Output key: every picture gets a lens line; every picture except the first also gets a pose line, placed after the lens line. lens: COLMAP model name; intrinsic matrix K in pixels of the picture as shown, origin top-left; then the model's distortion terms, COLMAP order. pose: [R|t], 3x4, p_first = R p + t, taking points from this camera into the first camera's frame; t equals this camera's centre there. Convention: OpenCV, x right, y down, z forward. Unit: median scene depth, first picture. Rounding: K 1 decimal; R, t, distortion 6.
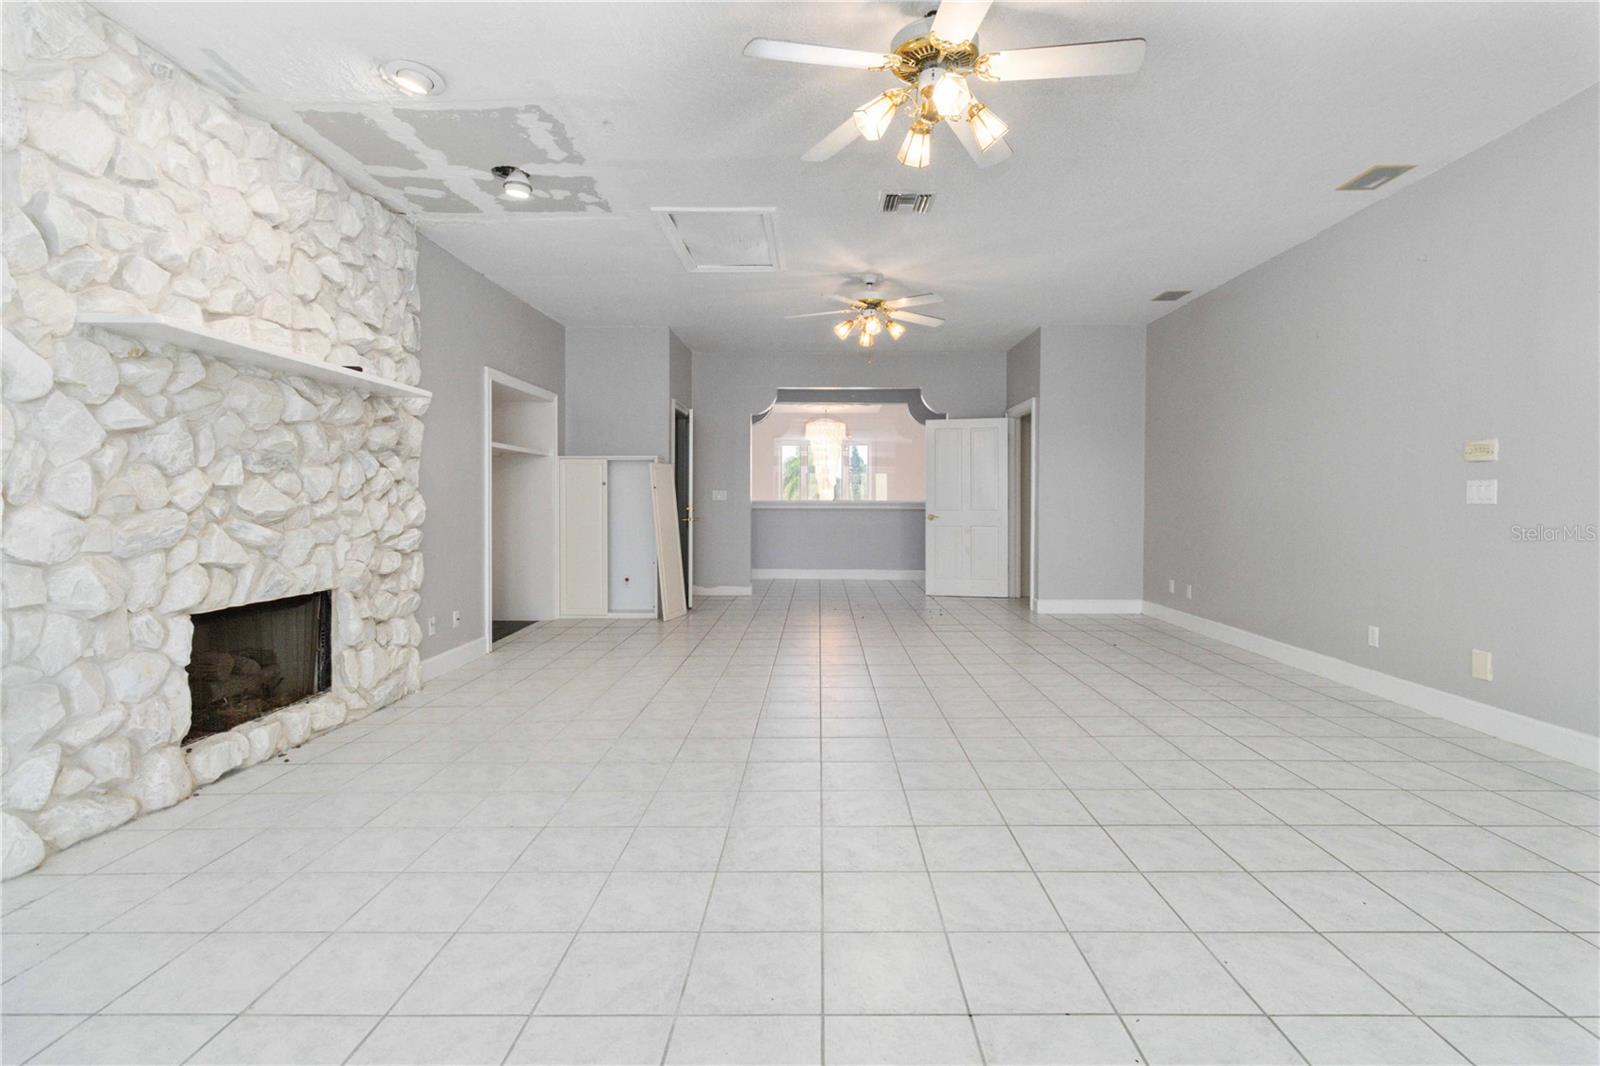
lens RADIAL K [[751.0, 0, 808.0], [0, 751.0, 518.8], [0, 0, 1]] dist [0.003858, 0.000330]
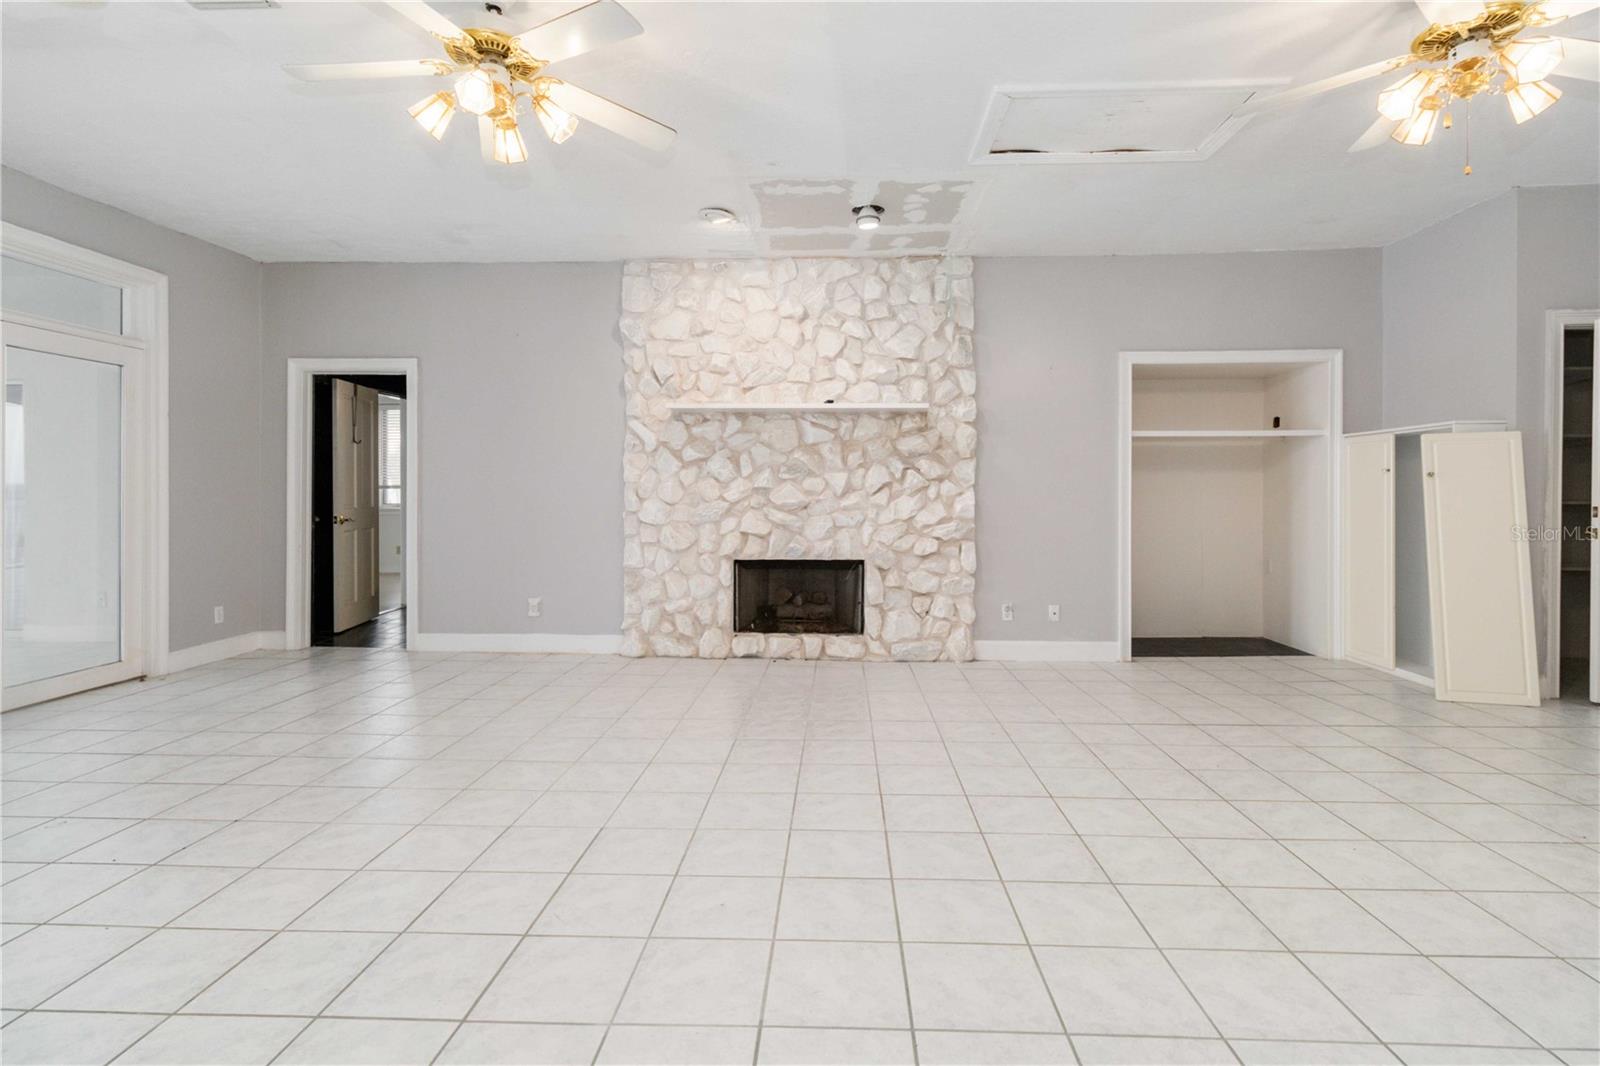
lens RADIAL K [[751.0, 0, 818.0], [0, 751.0, 491.5], [0, 0, 1]] dist [0.003858, 0.000330]
pose [[-0.028153, 0.002351, -0.999601, 0.871815], [-0.022365, 0.999745, 0.002982, -0.040650], [0.999353, 0.022440, -0.028093, 1.125992]]
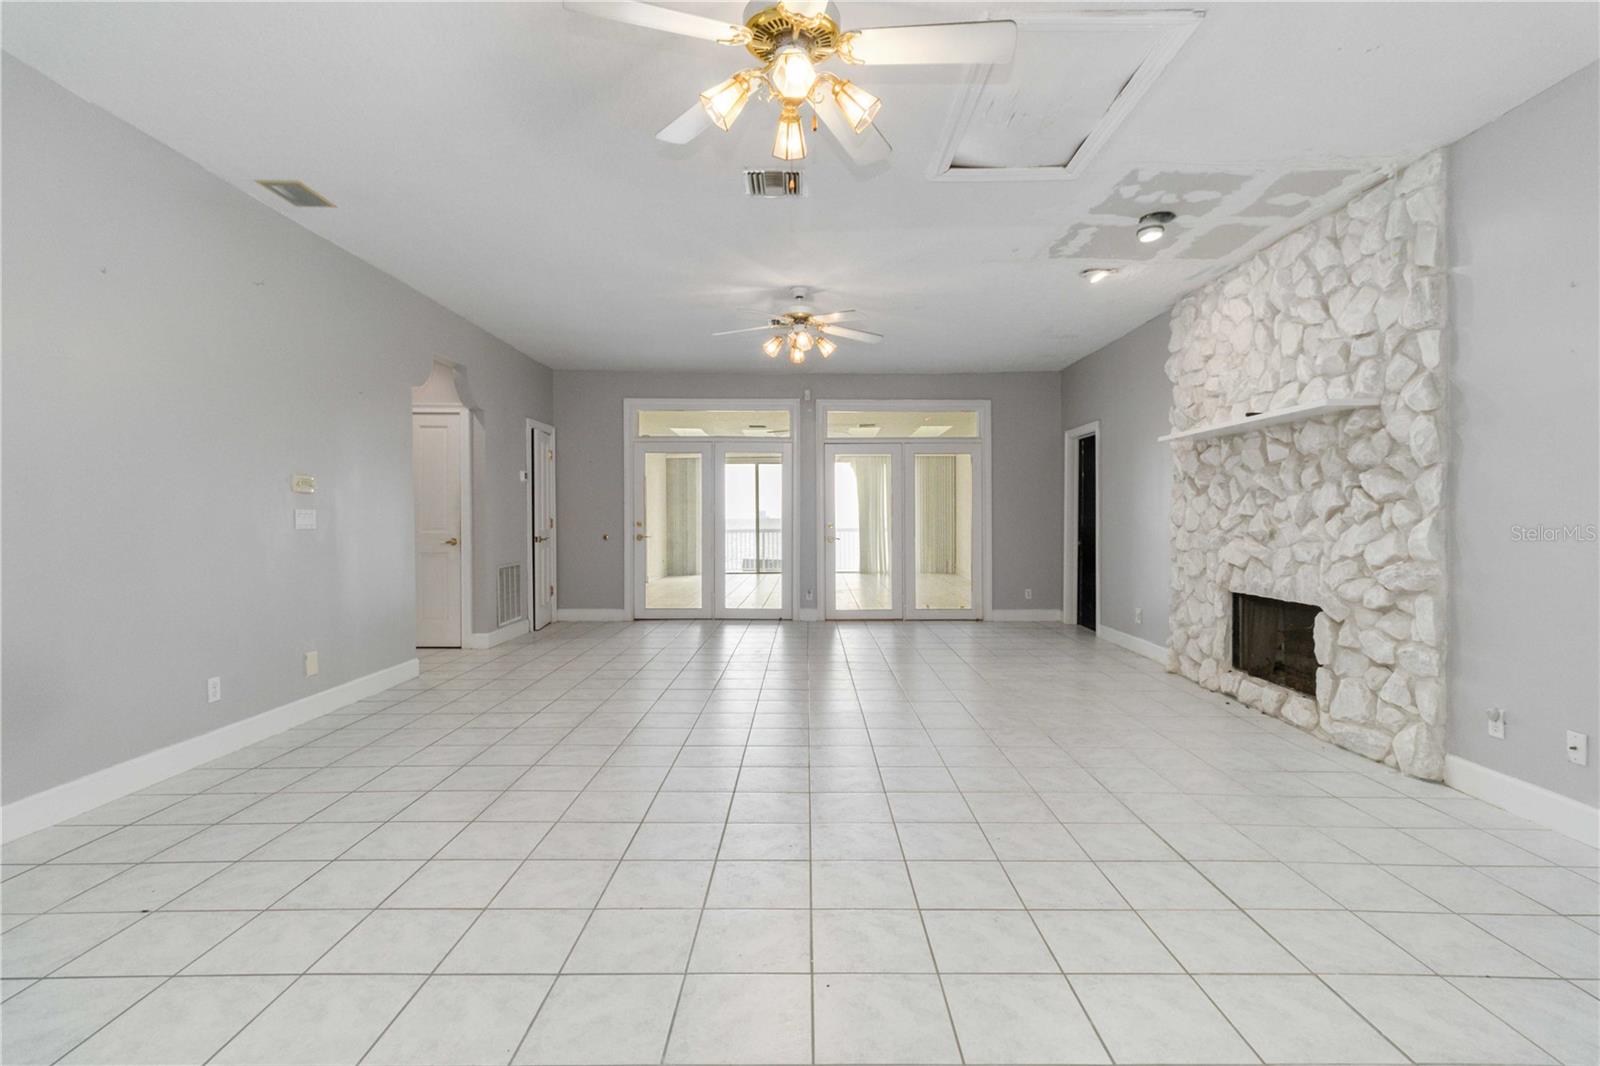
lens RADIAL K [[751.0, 0, 801.9], [0, 751.0, 529.4], [0, 0, 1]] dist [0.003858, 0.000330]
pose [[-0.999954, 0.002444, -0.009317, 0.139973], [0.002126, 0.999417, 0.034068, -0.064430], [0.009395, 0.034047, -0.999376, 2.422930]]
